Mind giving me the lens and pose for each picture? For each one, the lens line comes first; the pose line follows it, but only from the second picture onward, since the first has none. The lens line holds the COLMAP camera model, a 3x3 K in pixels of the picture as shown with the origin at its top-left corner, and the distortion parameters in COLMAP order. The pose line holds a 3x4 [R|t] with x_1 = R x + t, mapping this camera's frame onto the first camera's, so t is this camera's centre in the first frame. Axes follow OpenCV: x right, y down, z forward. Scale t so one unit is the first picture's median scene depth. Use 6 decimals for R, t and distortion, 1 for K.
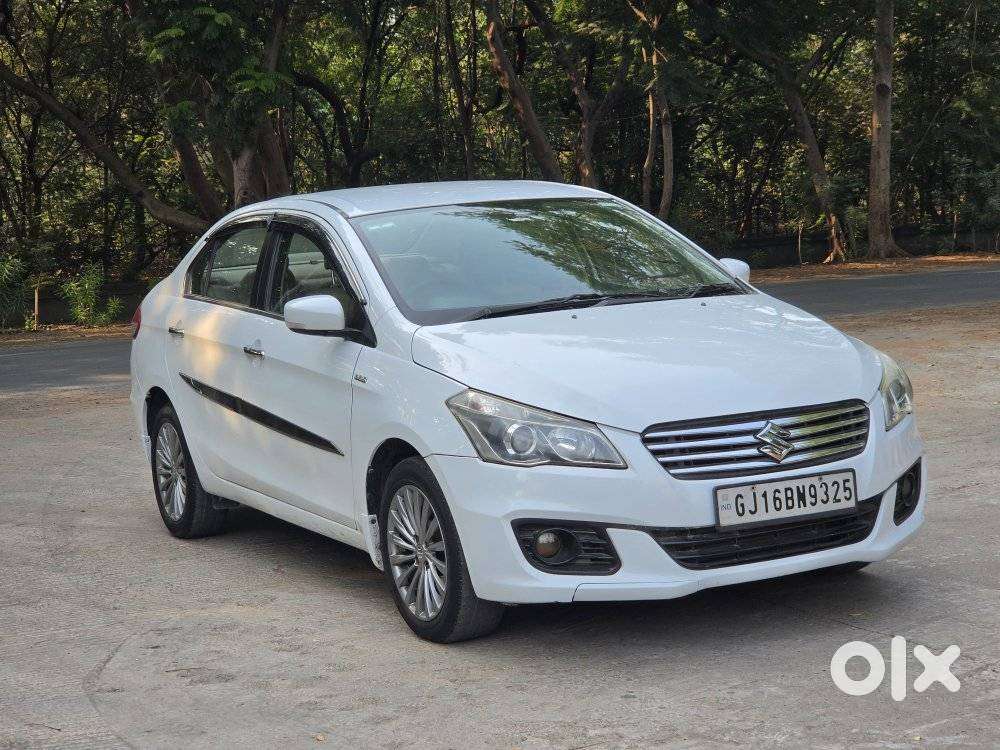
lens RADIAL K [[1915.0, 0, 504.6], [0, 1915.0, 373.4], [0, 0, 1]] dist [0.021052, 0.000000]
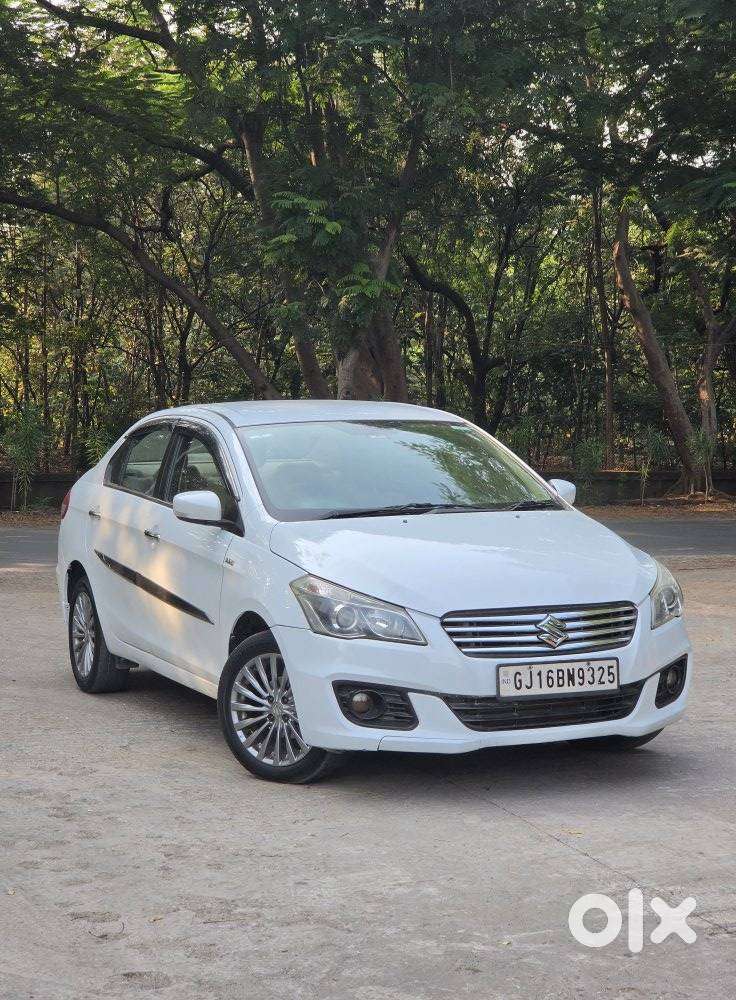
lens RADIAL K [[1928.6, 0, 369.4], [0, 1928.6, 495.4], [0, 0, 1]] dist [-0.089197, 0.000000]
pose [[0.996899, 0.056693, -0.054568, 0.086330], [-0.058890, 0.997481, -0.039549, 0.004386], [0.052188, 0.042640, 0.997727, -0.239974]]
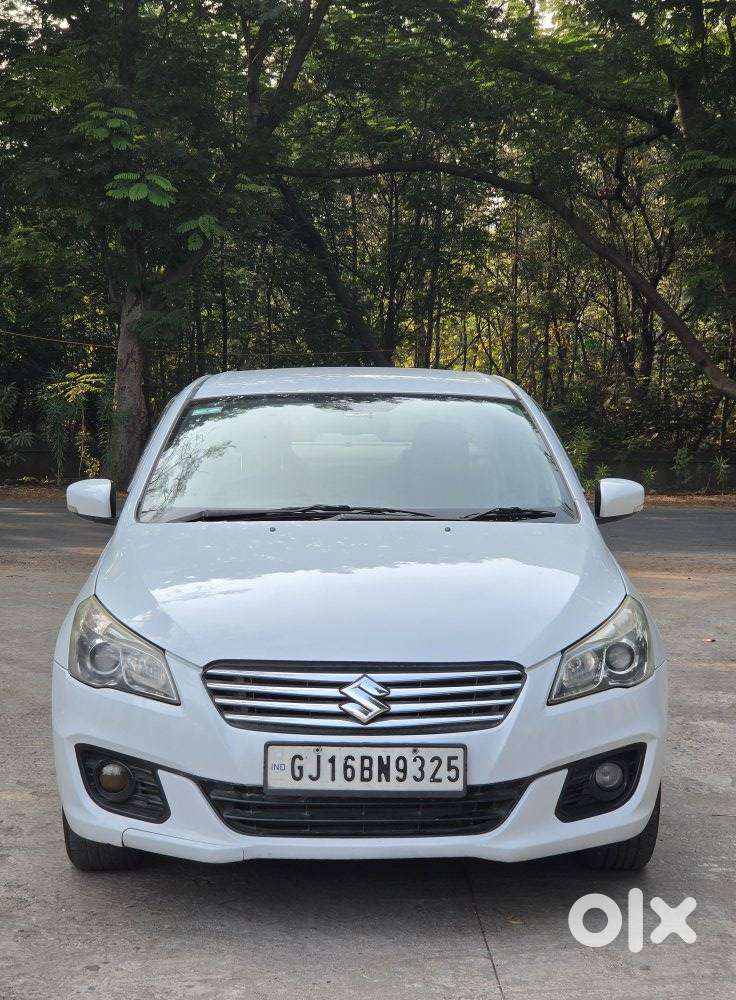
lens RADIAL K [[1928.6, 0, 364.7], [0, 1928.6, 497.3], [0, 0, 1]] dist [-0.089197, 0.000000]
pose [[0.920026, 0.099973, -0.378890, 0.451467], [-0.109841, 0.993939, -0.004458, -0.048850], [0.376148, 0.045719, 0.925431, 0.209495]]
